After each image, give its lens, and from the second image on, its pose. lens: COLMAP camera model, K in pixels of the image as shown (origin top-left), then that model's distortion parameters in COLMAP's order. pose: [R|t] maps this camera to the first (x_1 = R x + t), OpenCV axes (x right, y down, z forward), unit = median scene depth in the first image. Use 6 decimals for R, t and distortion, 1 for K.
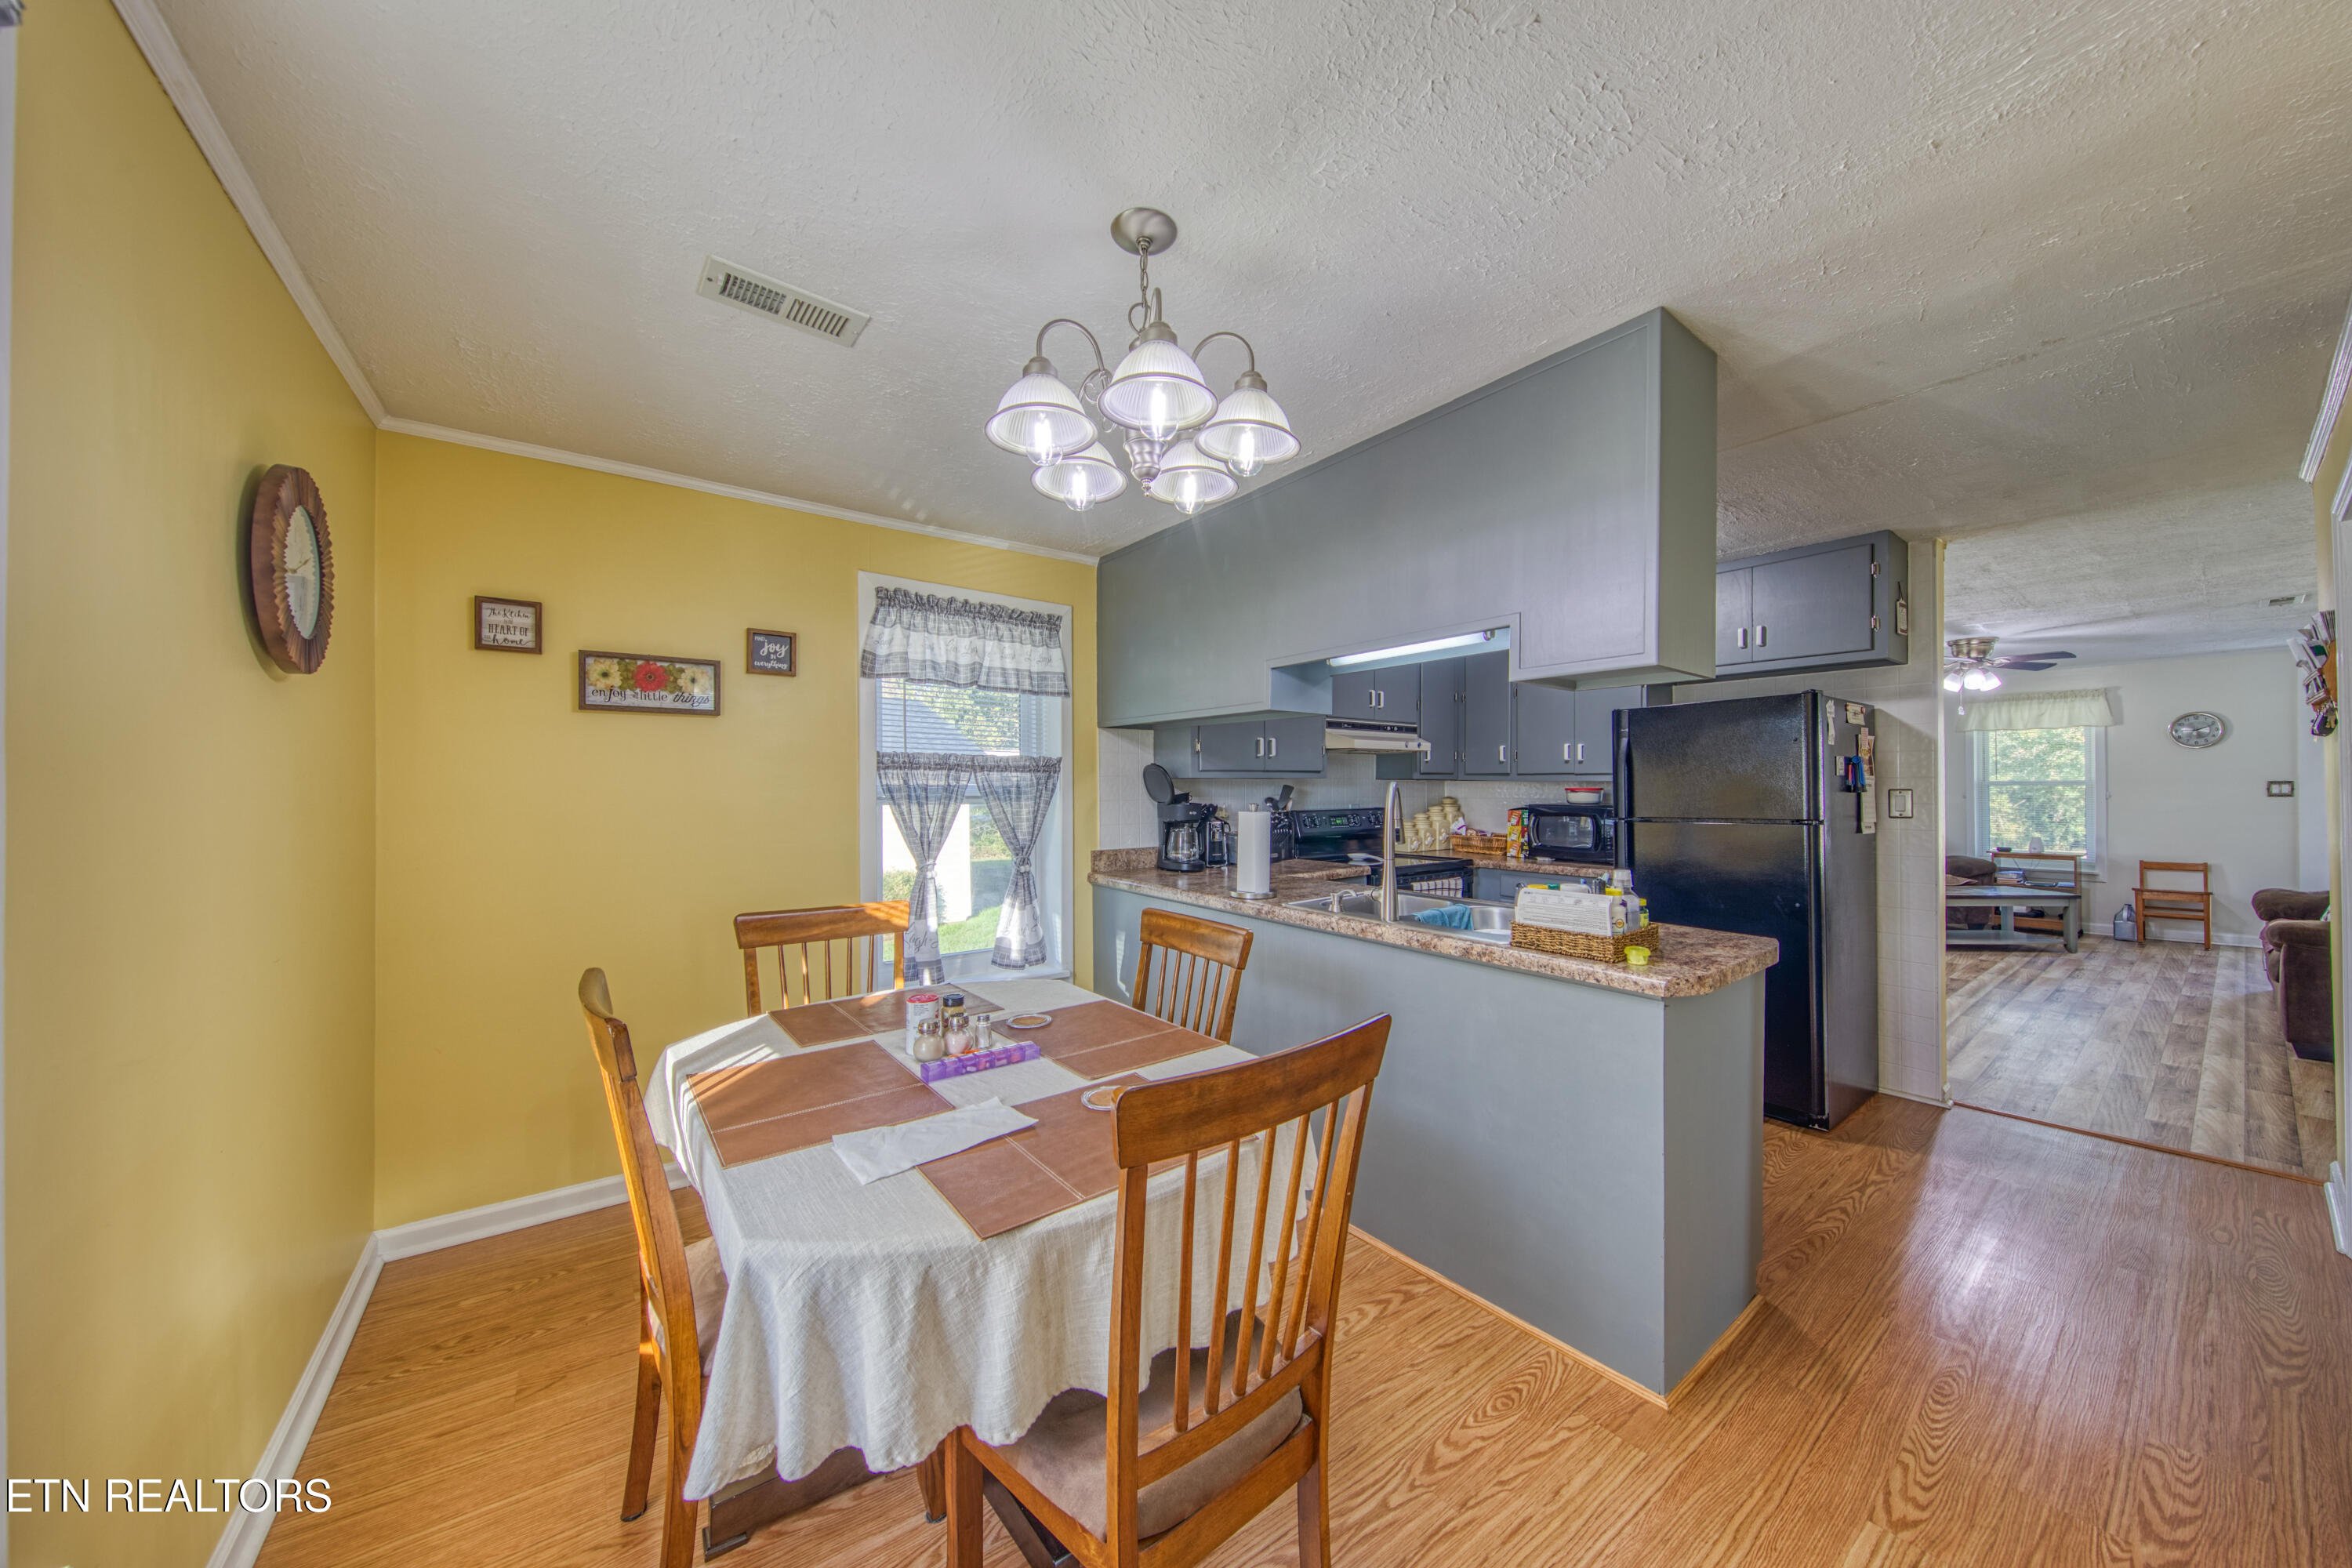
lens RADIAL K [[779.5, 0, 1176.0], [0, 779.5, 784.0], [0, 0, 1]] dist [0.000361, -0.005064]
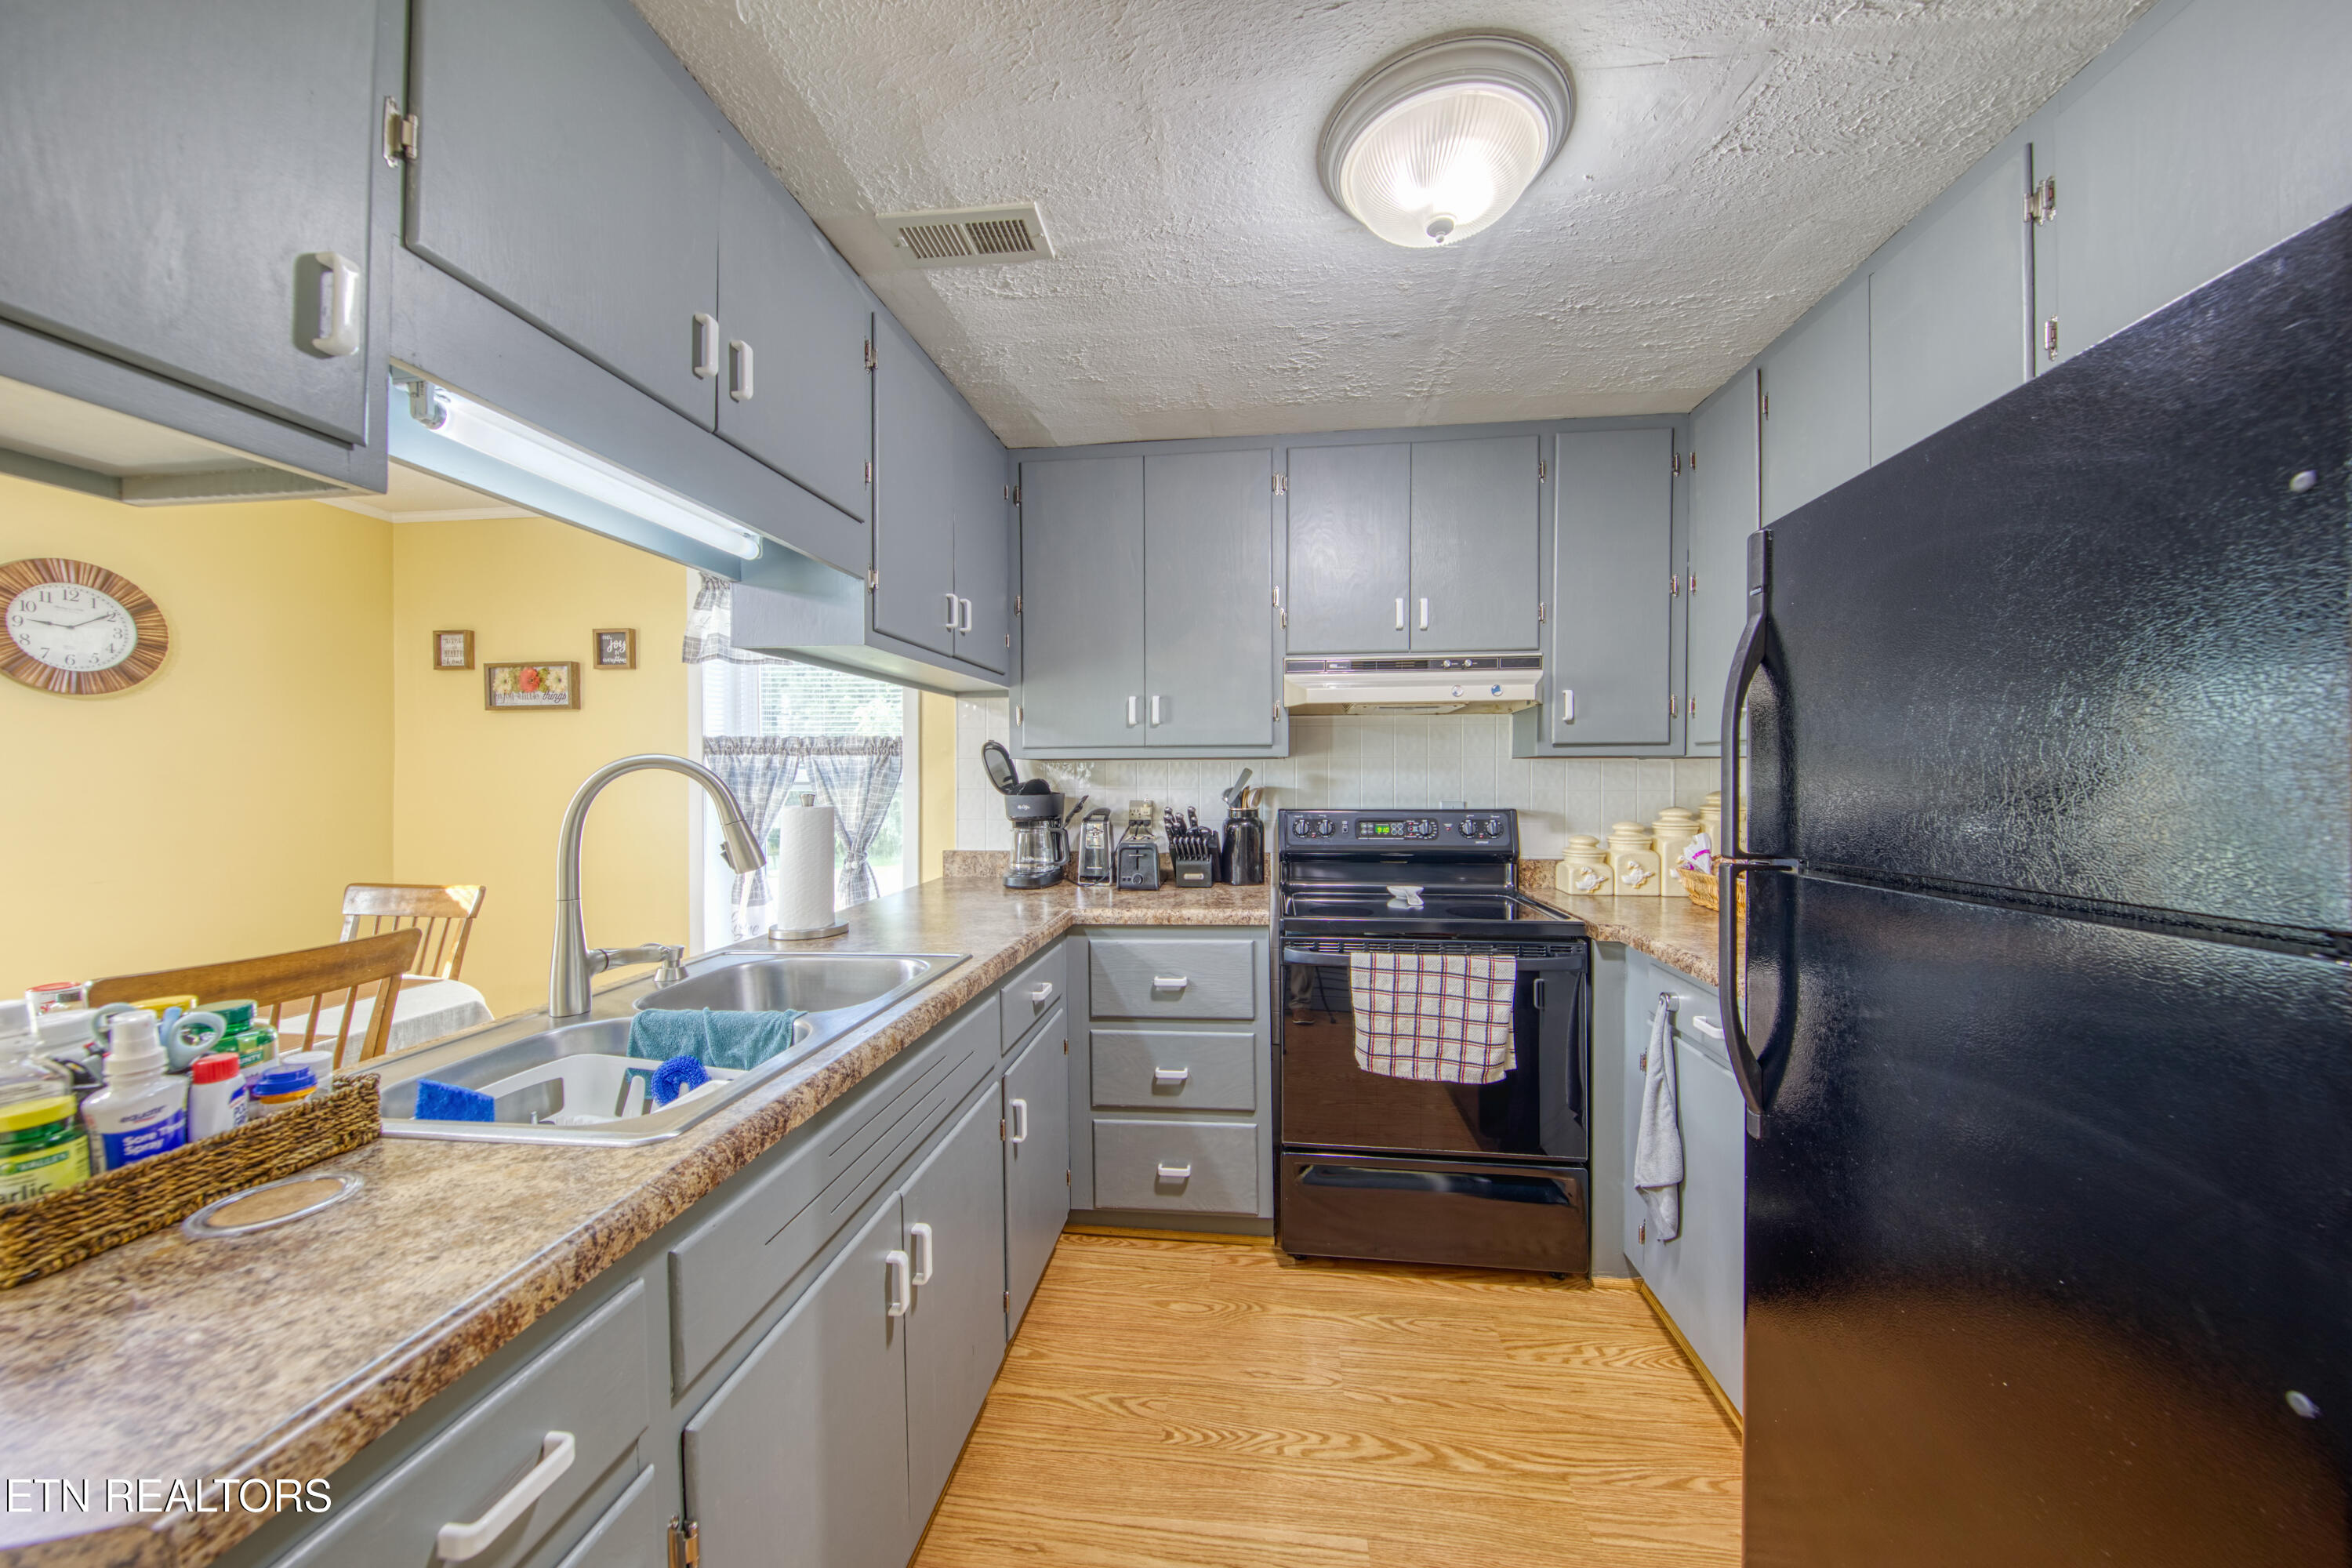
lens RADIAL K [[779.5, 0, 1176.0], [0, 779.5, 784.0], [0, 0, 1]] dist [0.000361, -0.005064]
pose [[0.722559, 0.007680, -0.691267, 0.798590], [0.000733, 0.999929, 0.011876, 0.009165], [0.691309, -0.009088, 0.722502, 0.739837]]
